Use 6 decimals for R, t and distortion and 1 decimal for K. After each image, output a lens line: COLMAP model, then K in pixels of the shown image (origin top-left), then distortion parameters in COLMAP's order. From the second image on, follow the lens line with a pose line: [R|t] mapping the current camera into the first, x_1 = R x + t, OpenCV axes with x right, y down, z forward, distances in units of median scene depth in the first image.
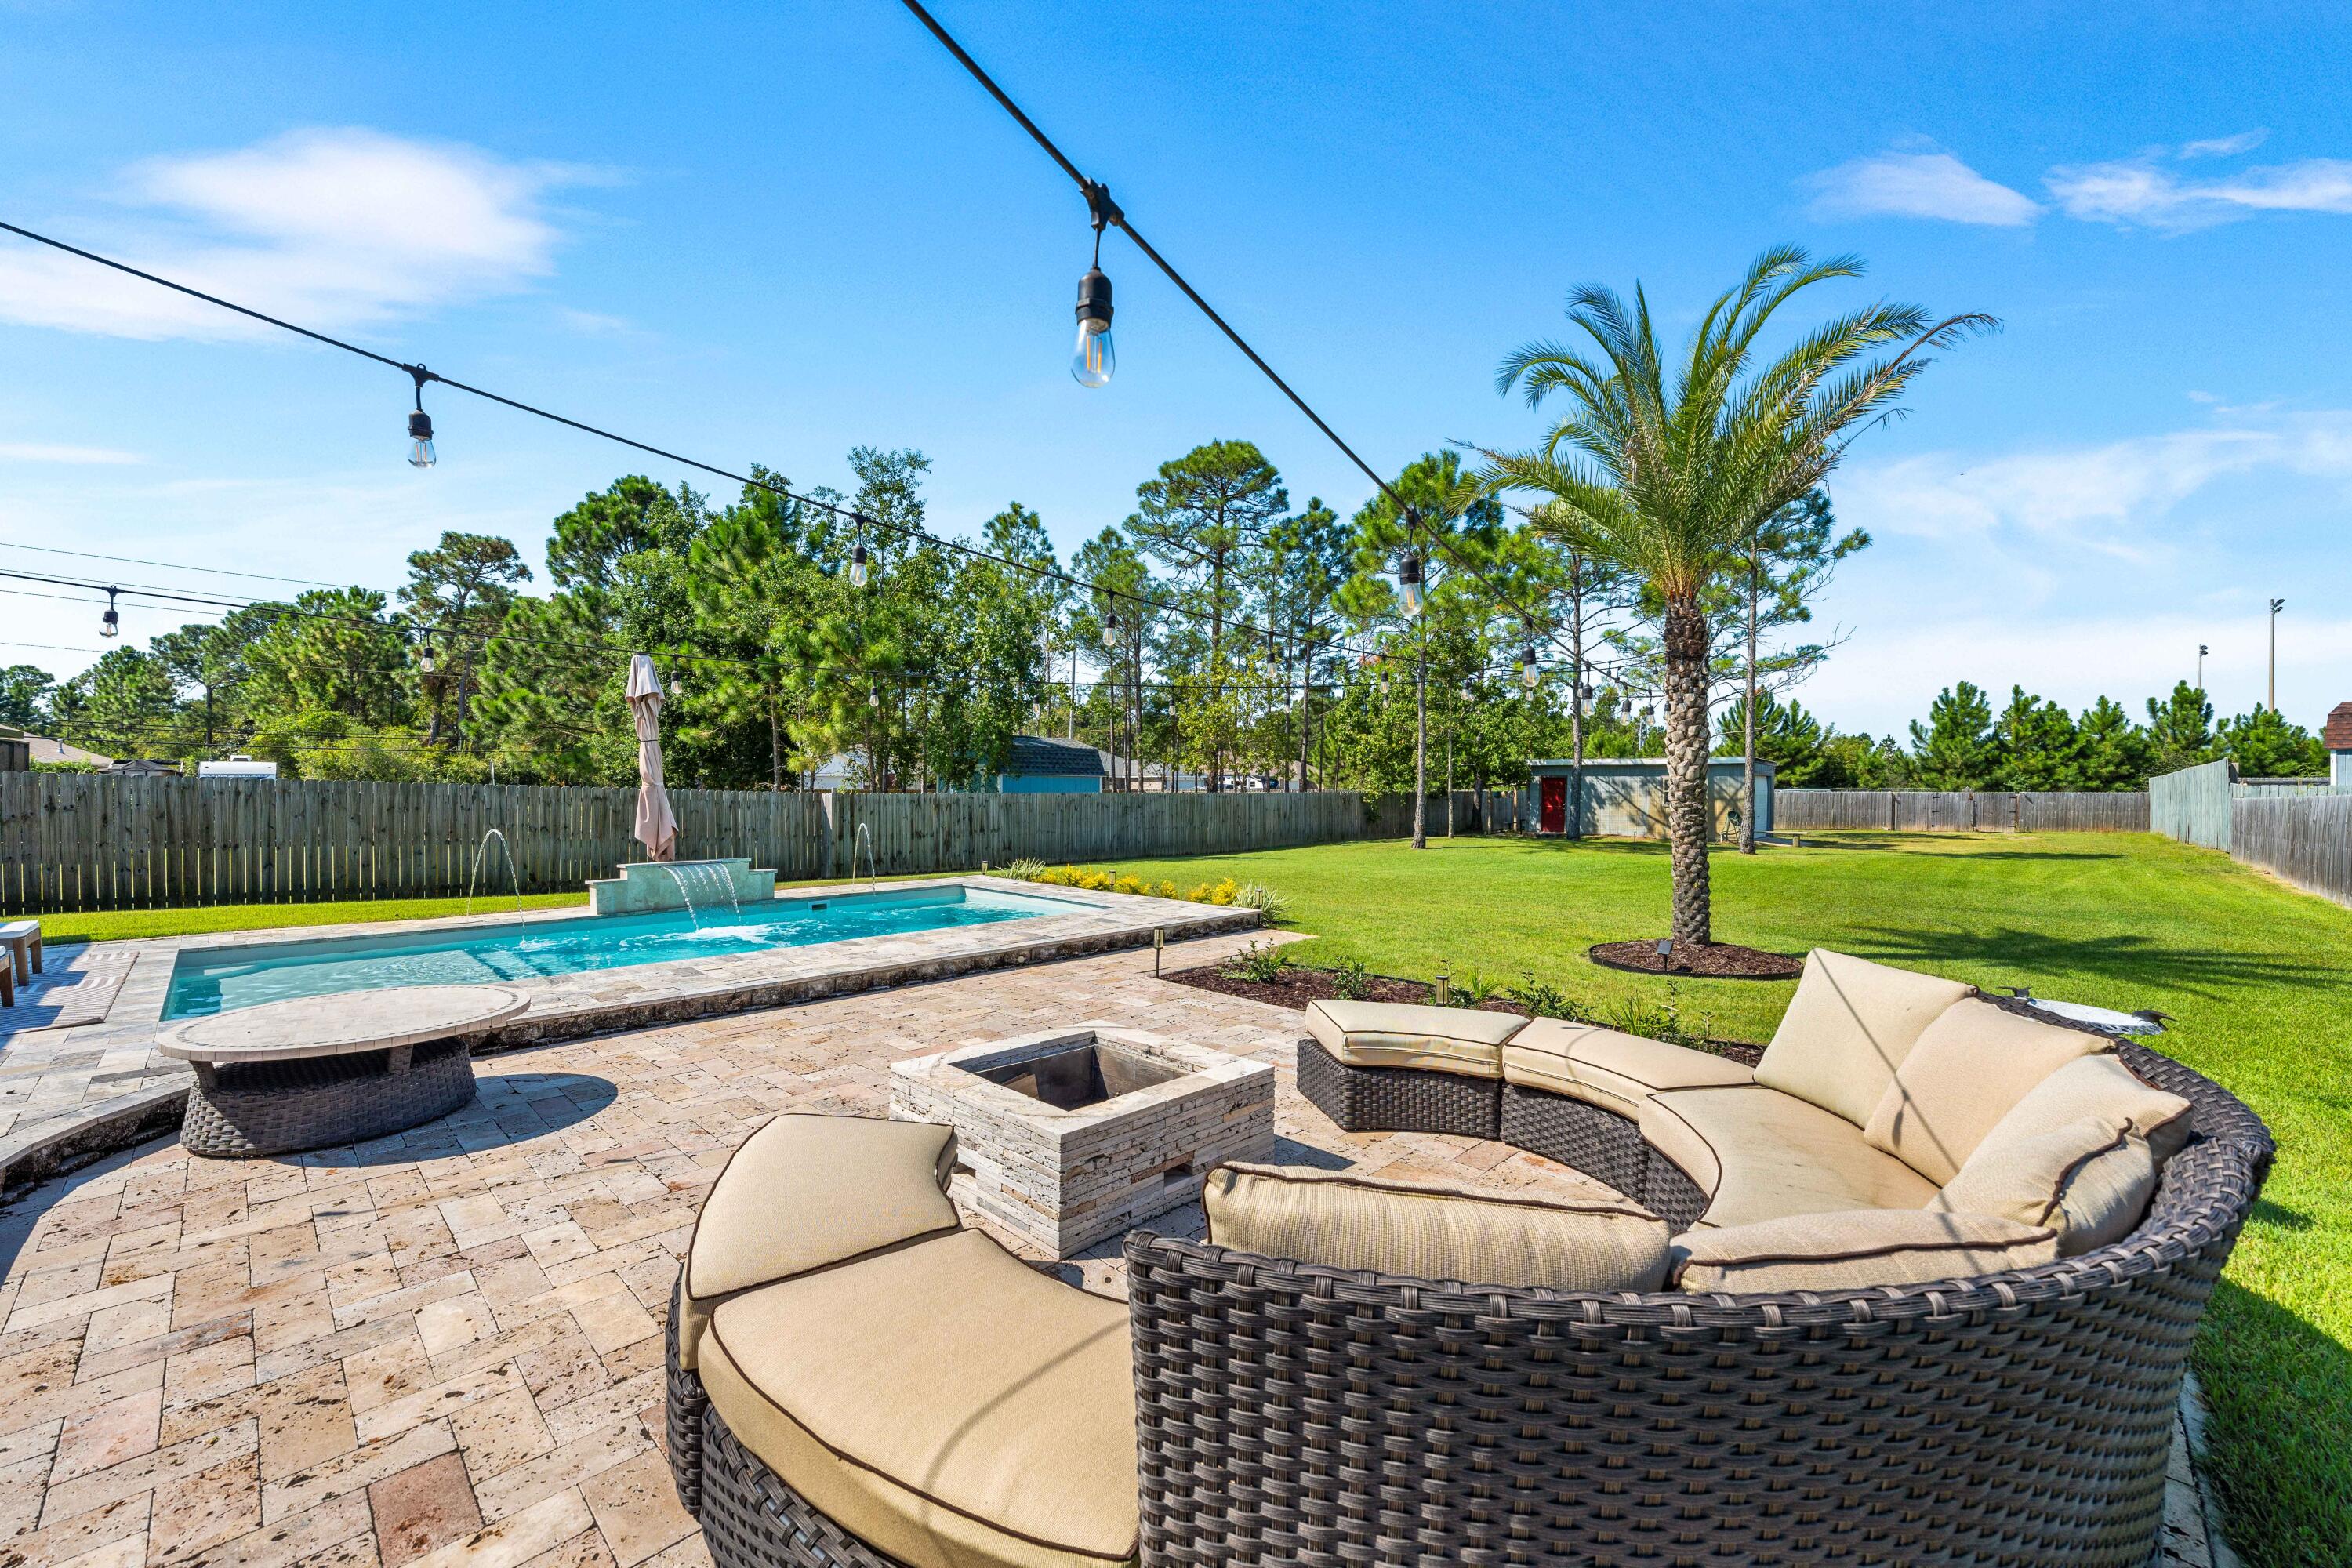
lens RADIAL K [[942.3, 0, 1172.6], [0, 942.3, 795.0], [0, 0, 1]] dist [-0.003347, -0.000083]
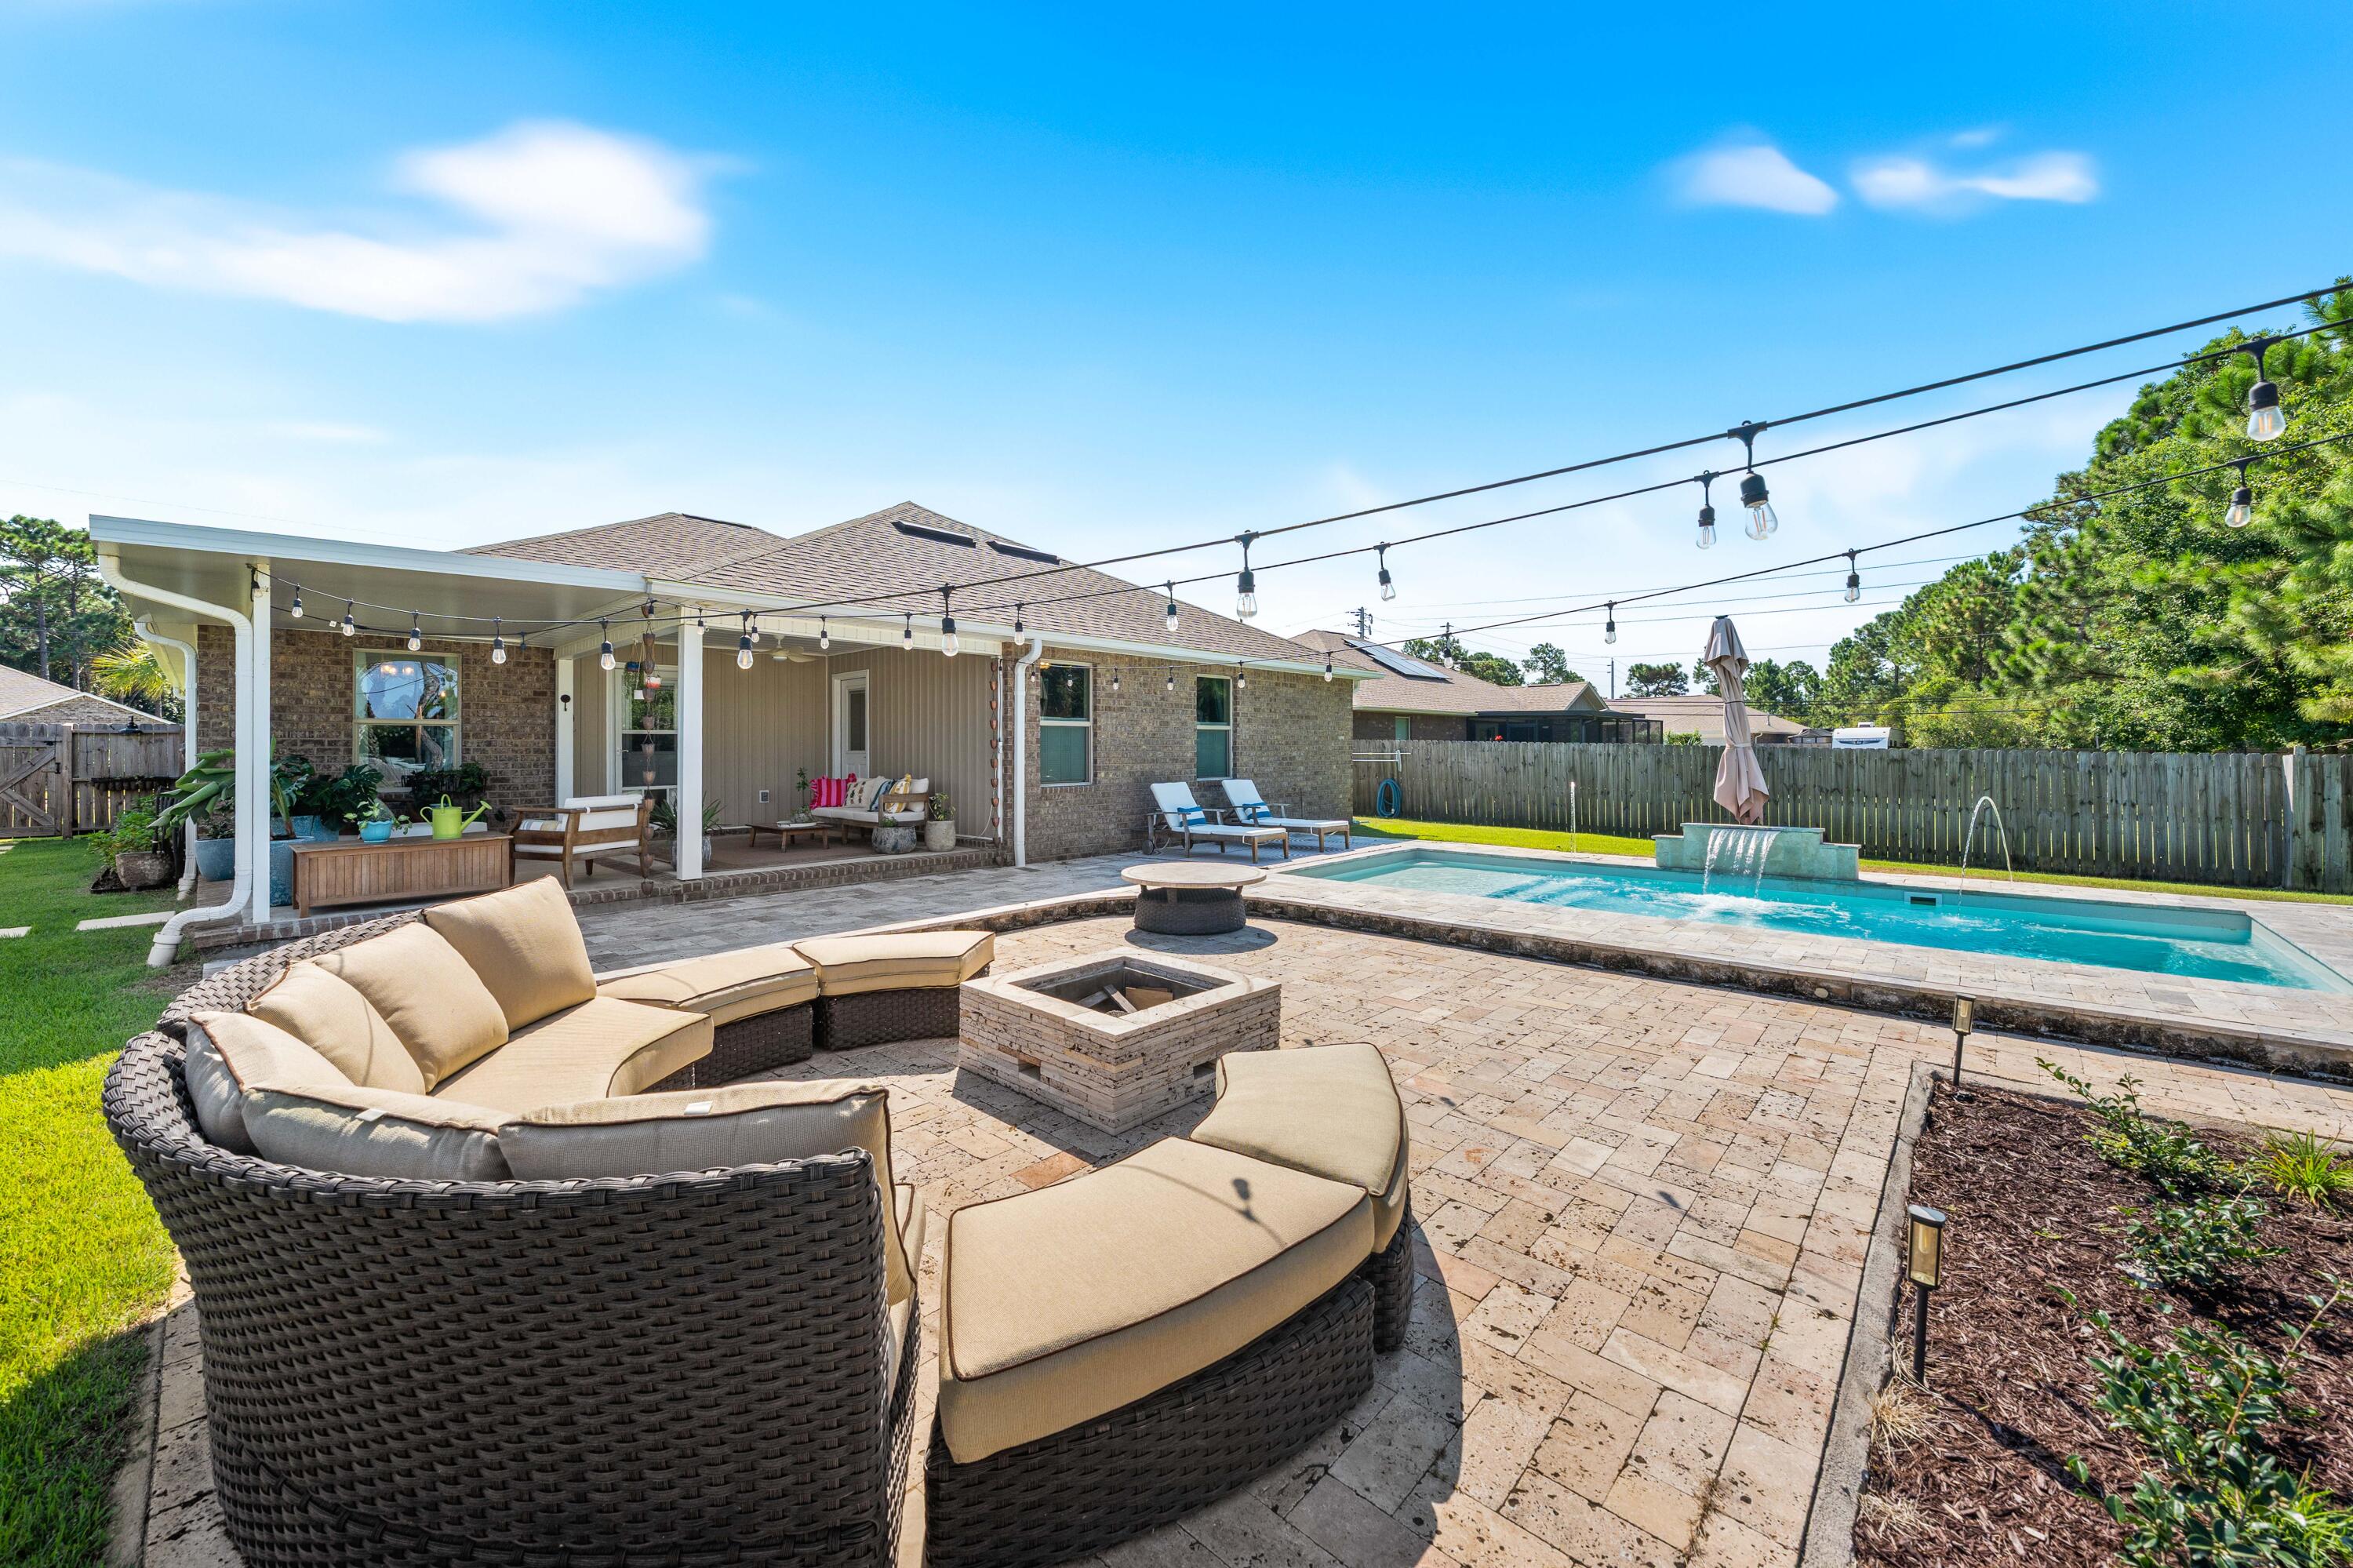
lens RADIAL K [[898.4, 0, 1171.9], [0, 898.4, 758.9], [0, 0, 1]] dist [-0.001547, -0.000208]
pose [[0.007904, 0.005219, -0.999955, 0.158415], [-0.002593, 0.999983, 0.005199, -0.000217], [0.999965, 0.002552, 0.007917, 0.162553]]
